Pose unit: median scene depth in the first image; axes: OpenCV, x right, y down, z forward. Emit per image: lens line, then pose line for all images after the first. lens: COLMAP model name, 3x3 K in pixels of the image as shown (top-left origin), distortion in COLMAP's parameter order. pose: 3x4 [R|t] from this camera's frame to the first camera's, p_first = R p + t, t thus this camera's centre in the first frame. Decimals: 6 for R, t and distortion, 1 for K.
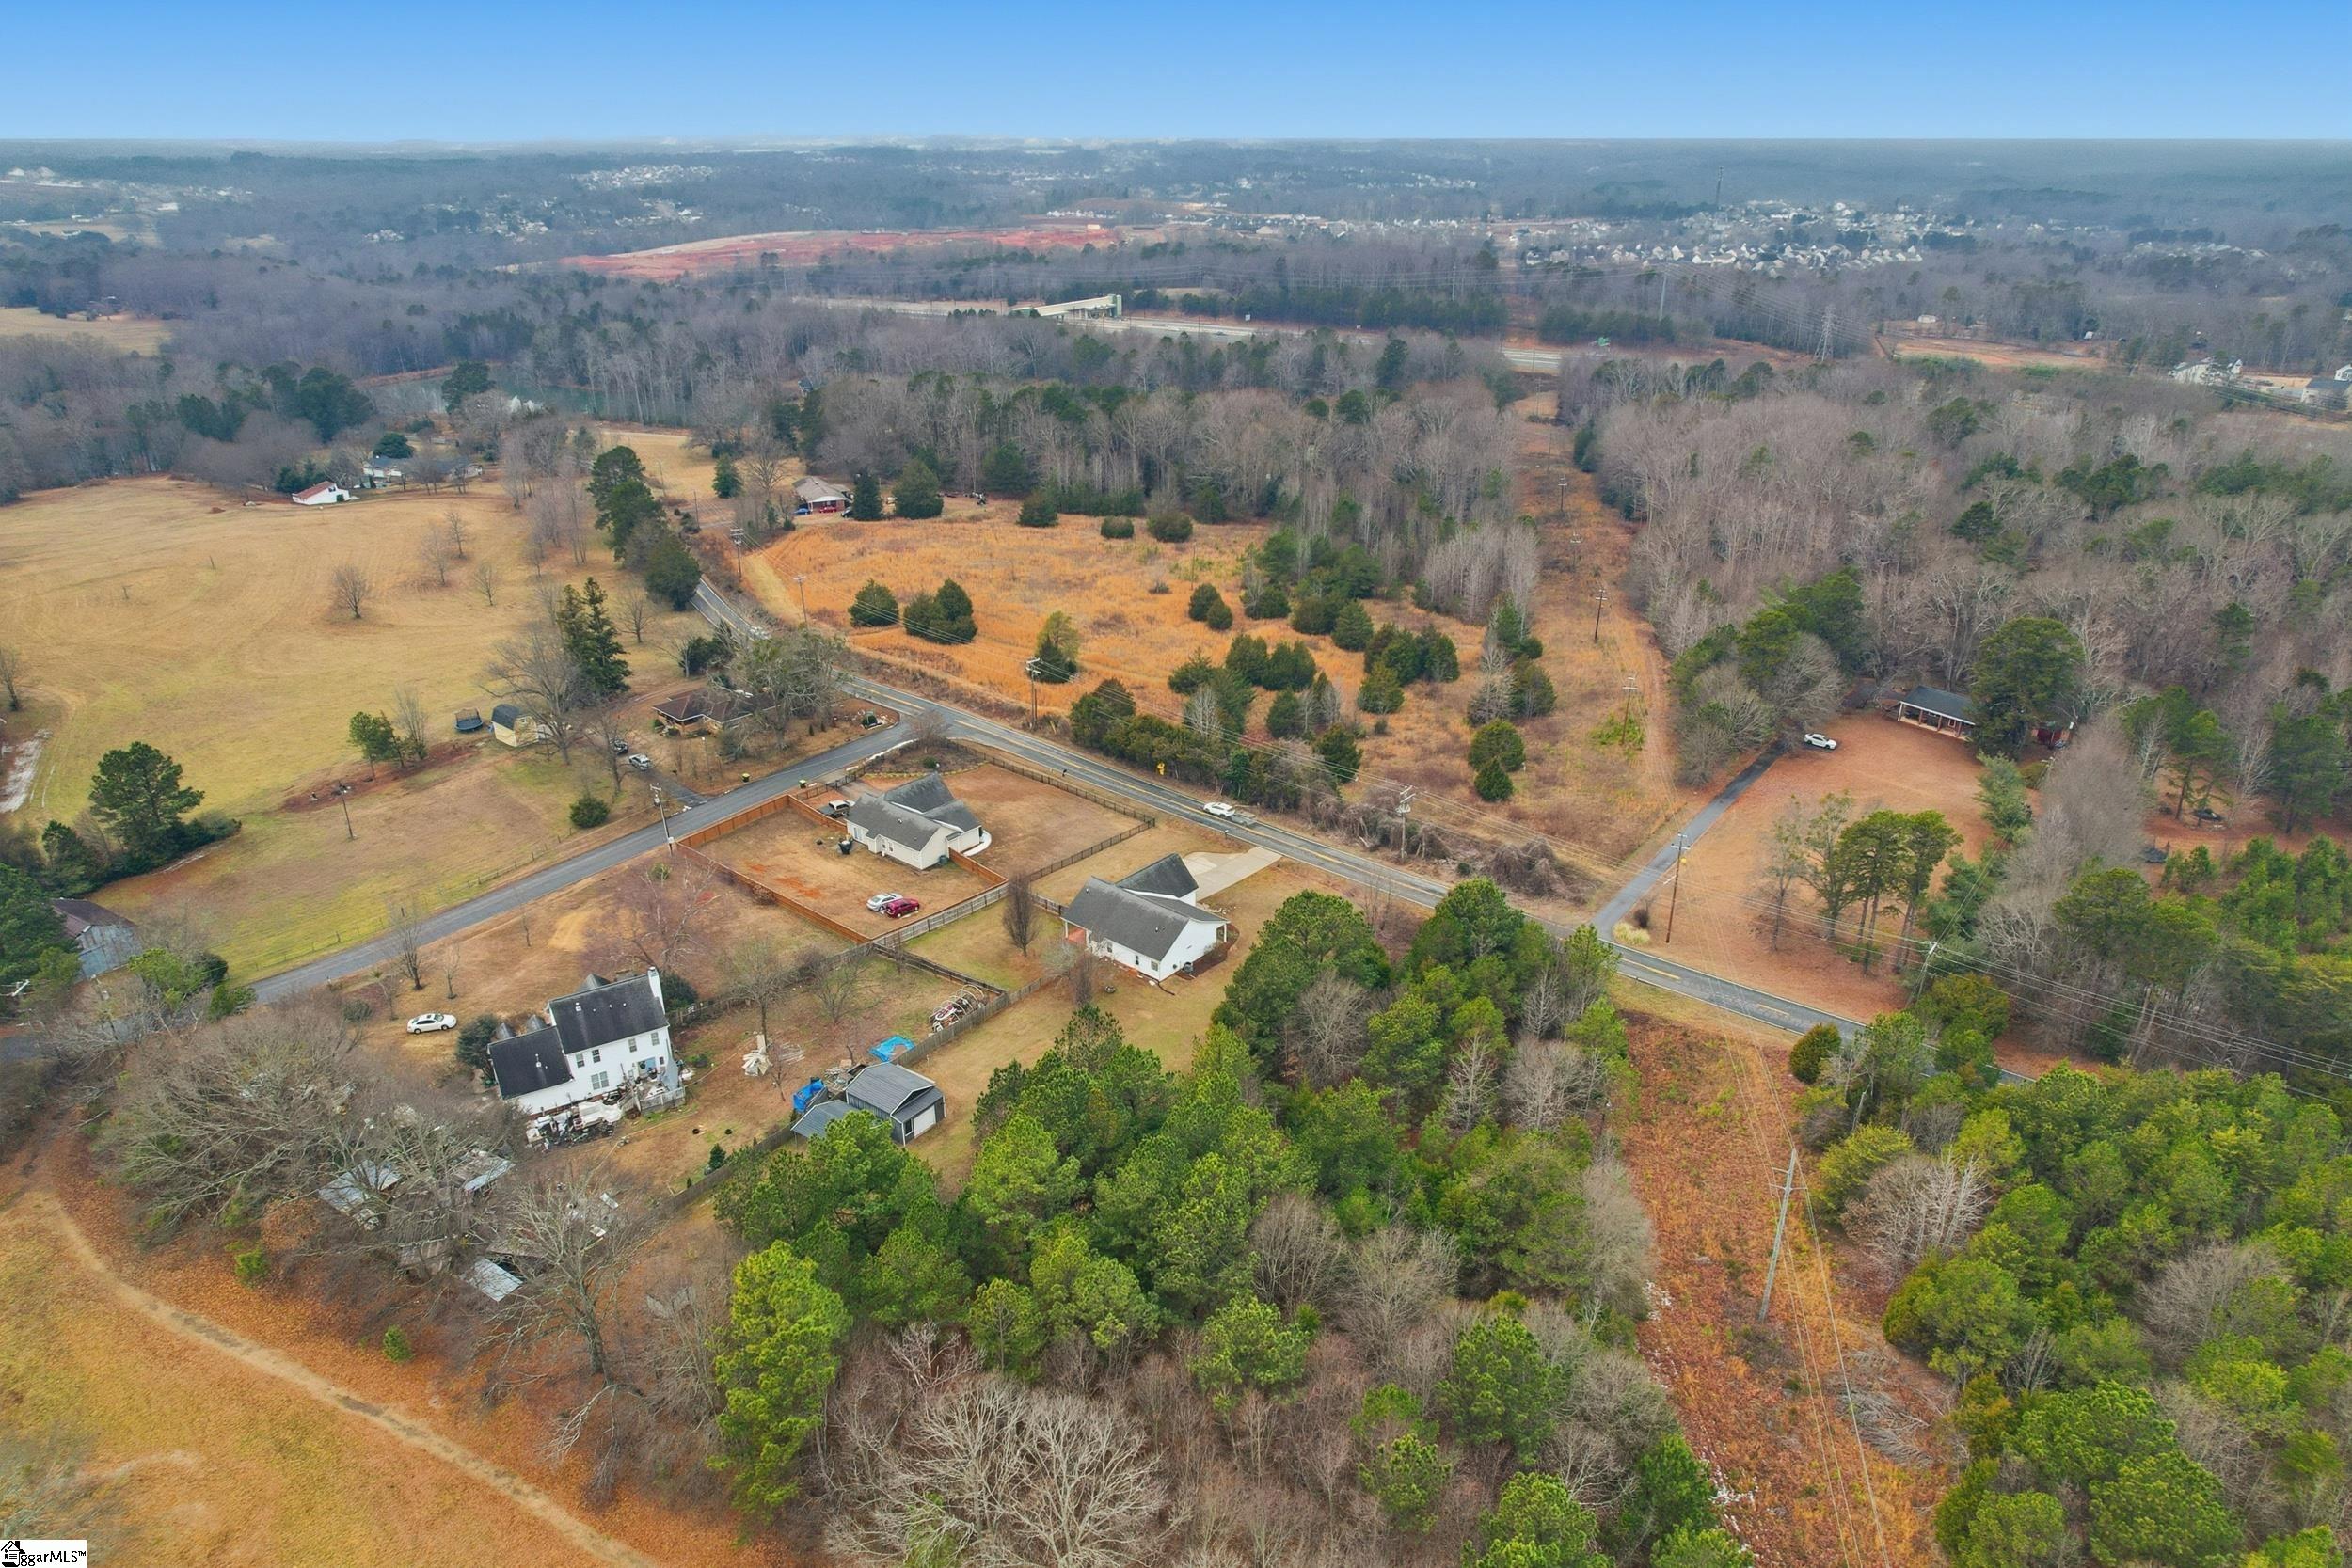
lens RADIAL K [[1490.8, 0, 1184.3], [0, 1490.8, 810.4], [0, 0, 1]] dist [-0.082193, 0.065403]
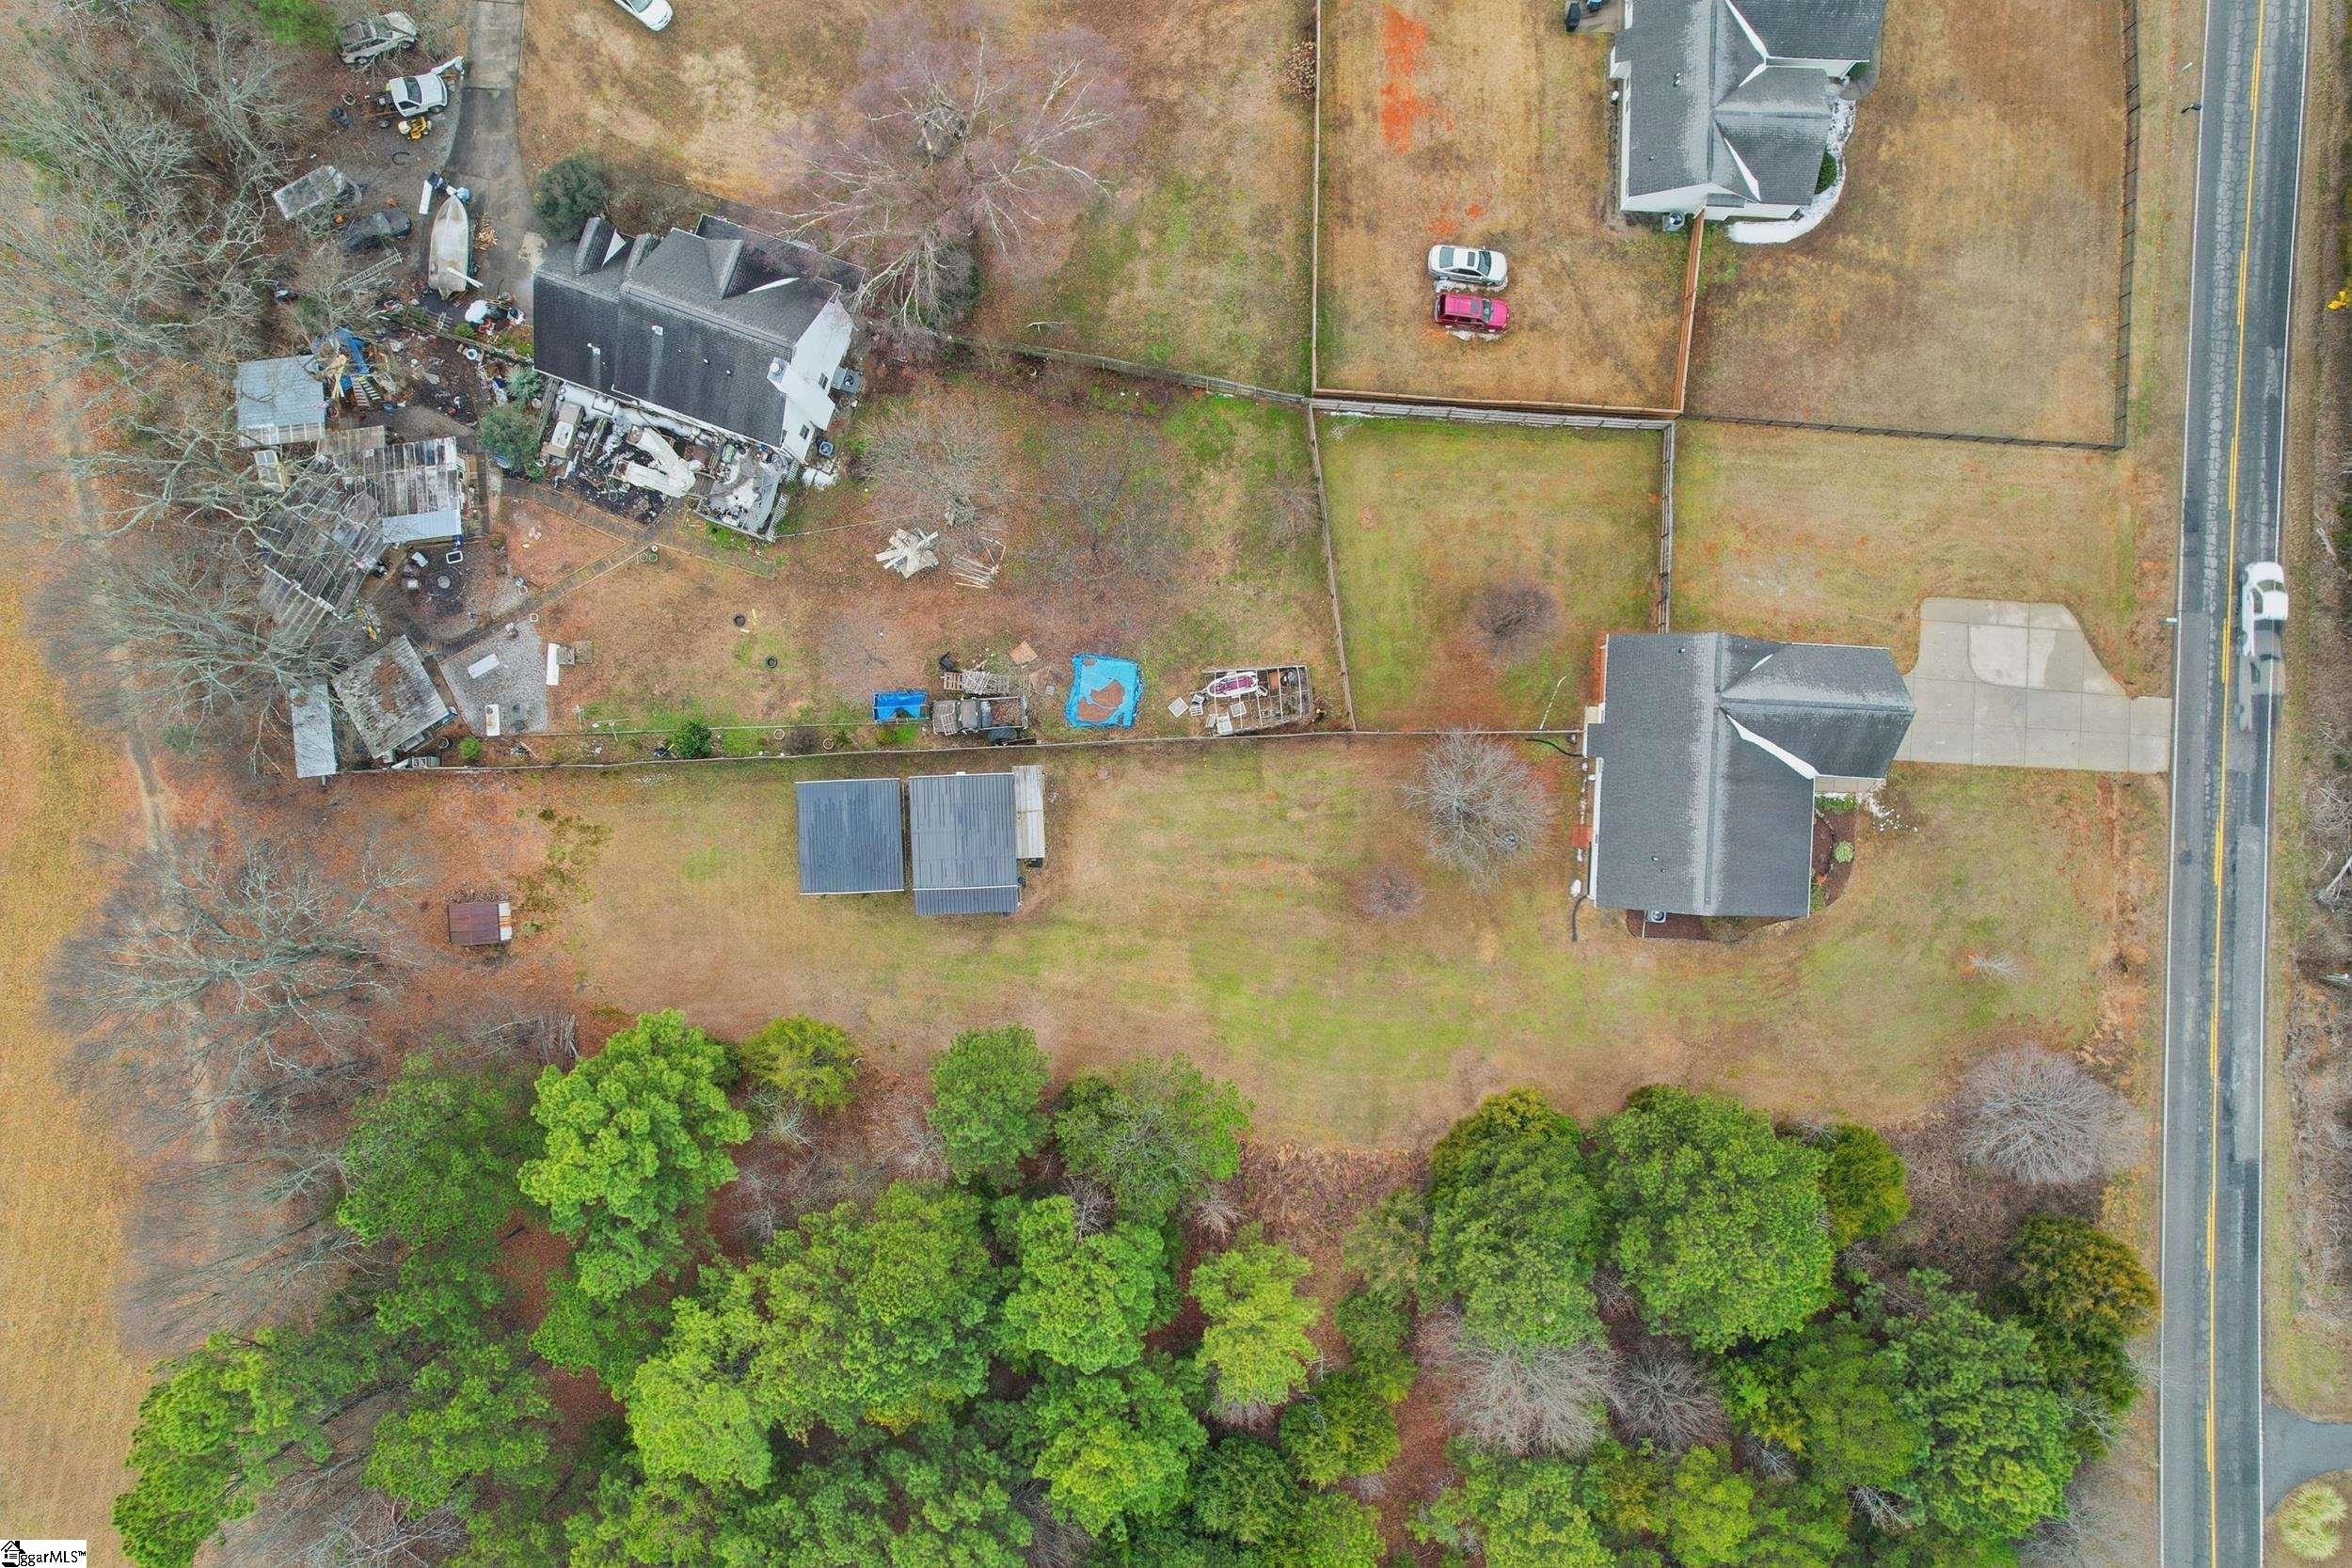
lens RADIAL K [[1490.8, 0, 1184.3], [0, 1490.8, 810.4], [0, 0, 1]] dist [-0.082193, 0.065403]
pose [[0.607651, 0.794001, -0.017979, -0.129411], [-0.330166, 0.273136, 0.903541, -0.340933], [0.722323, -0.543102, 0.428124, 0.741839]]
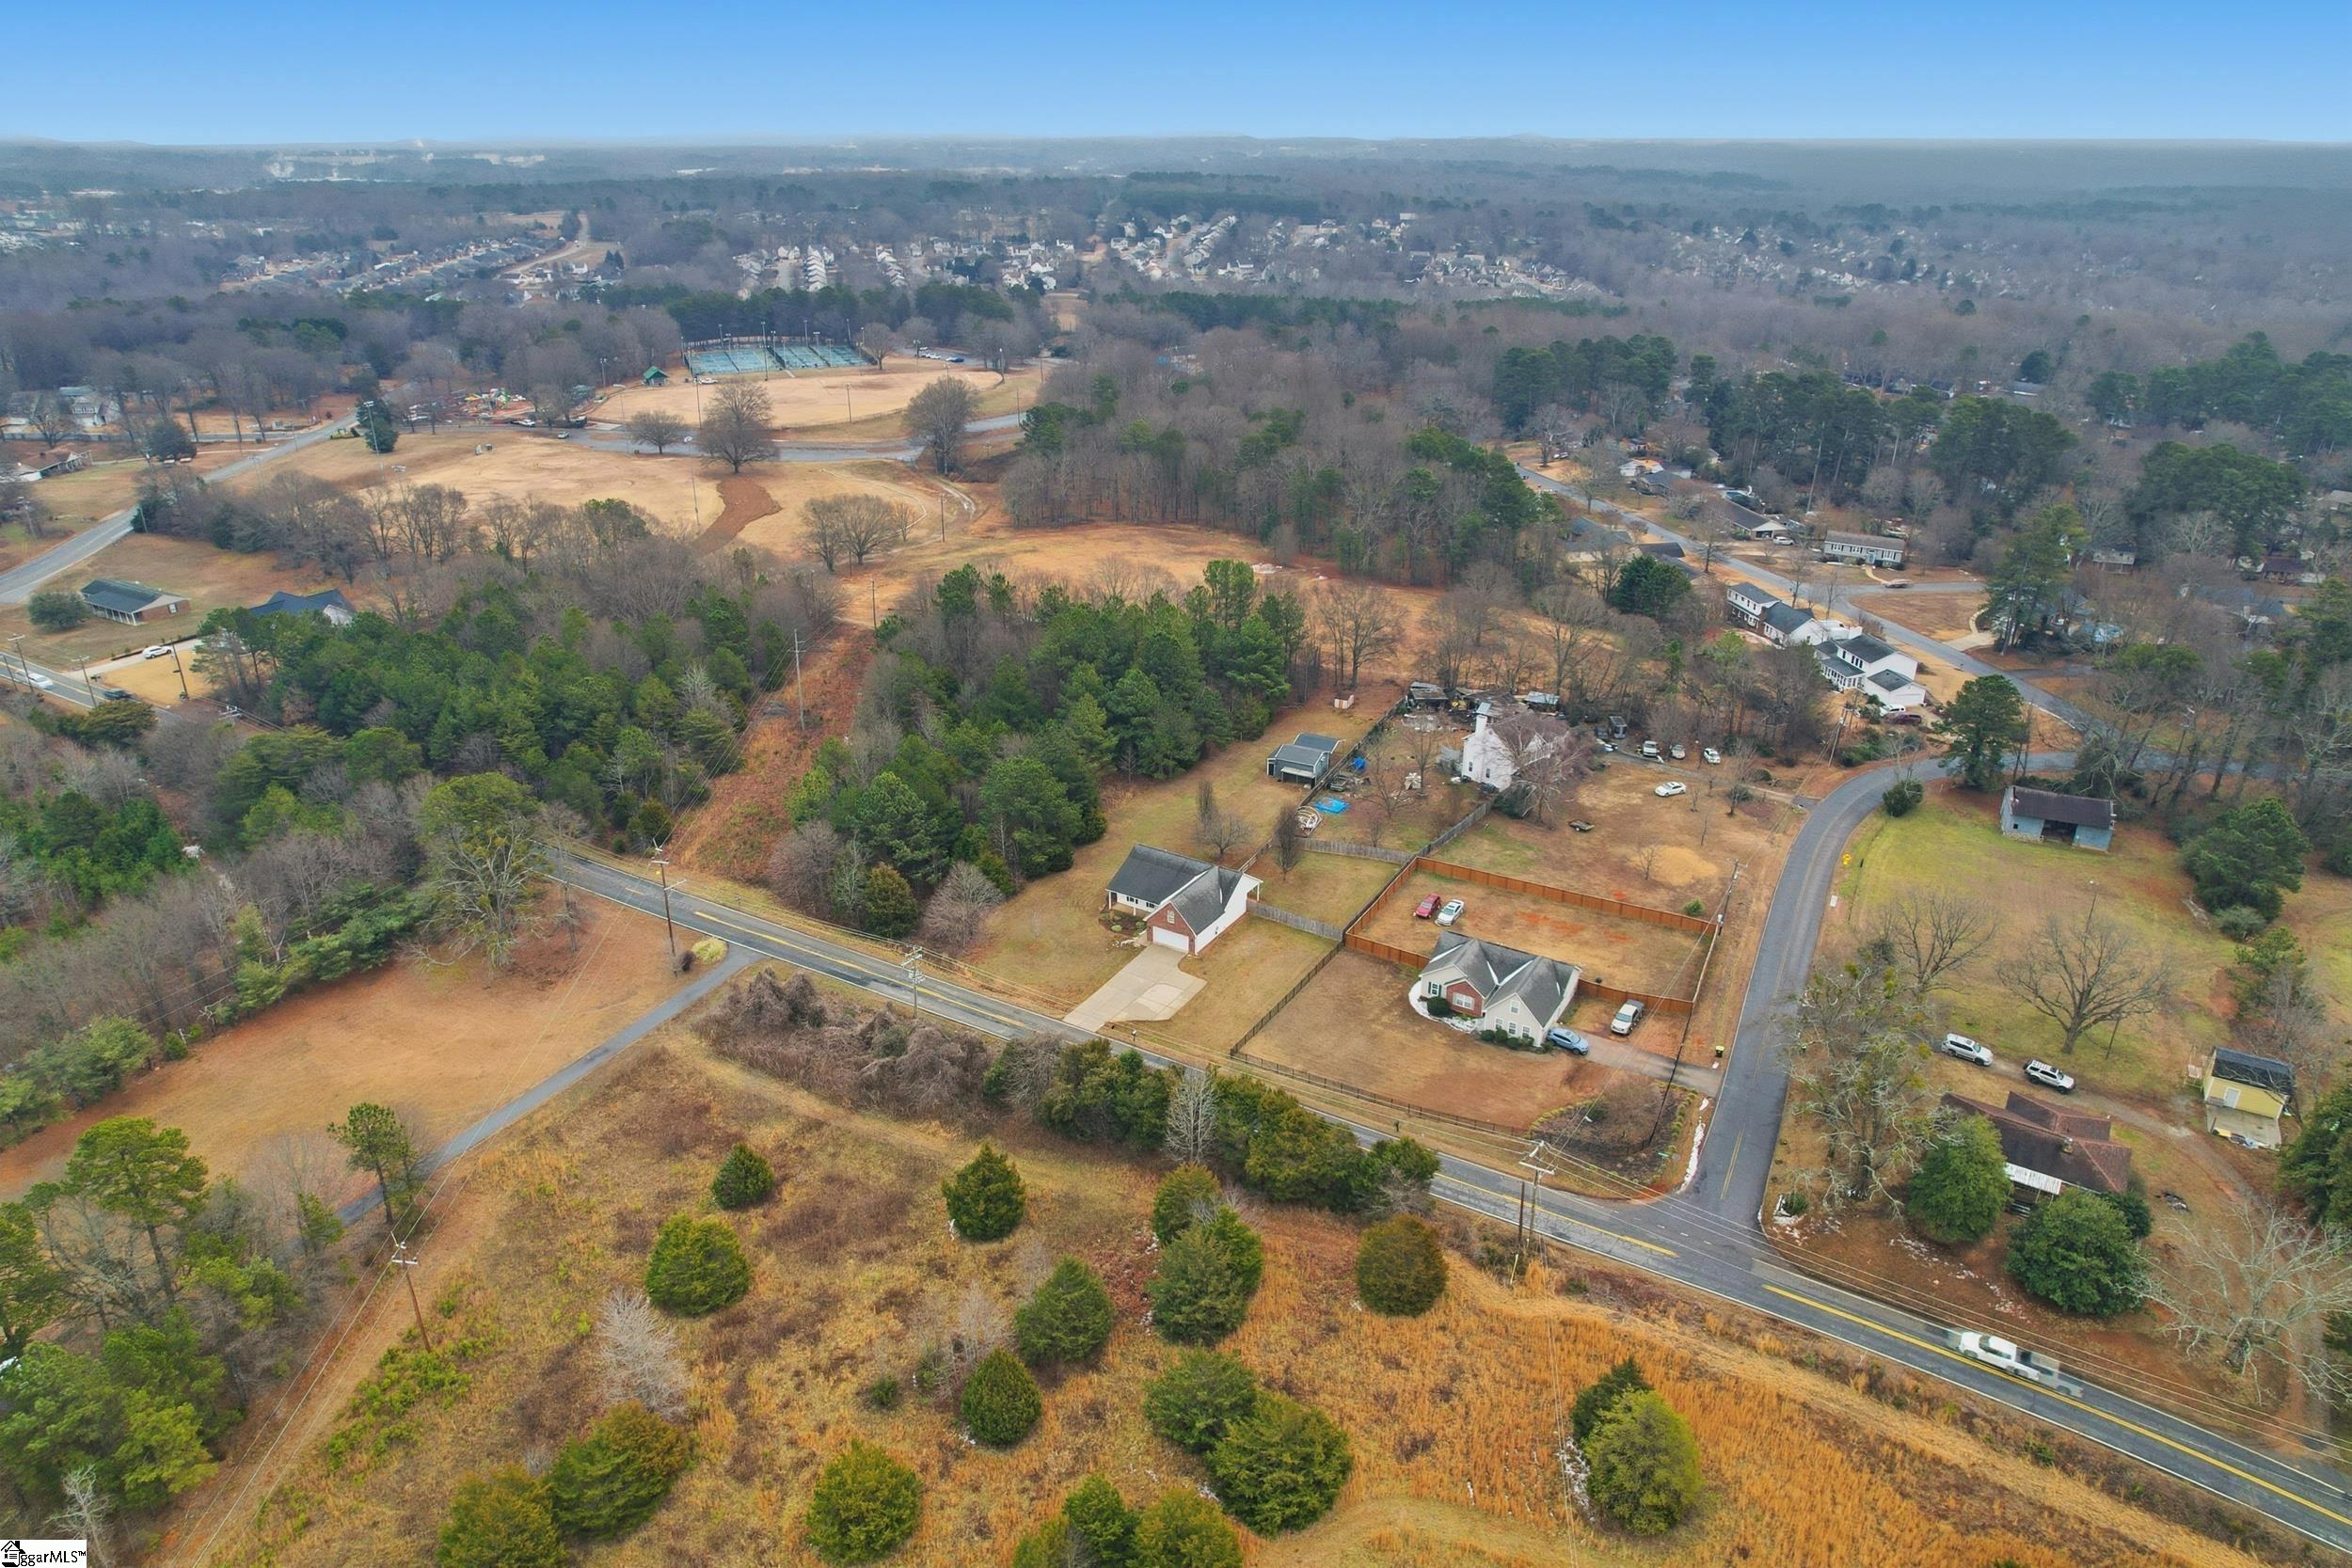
lens RADIAL K [[1490.8, 0, 1184.3], [0, 1490.8, 810.4], [0, 0, 1]] dist [-0.082193, 0.065403]
pose [[-0.987705, 0.064370, -0.142461, 0.135534], [-0.069797, 0.633840, 0.770309, -0.873307], [0.139882, 0.770781, -0.621554, 1.822335]]
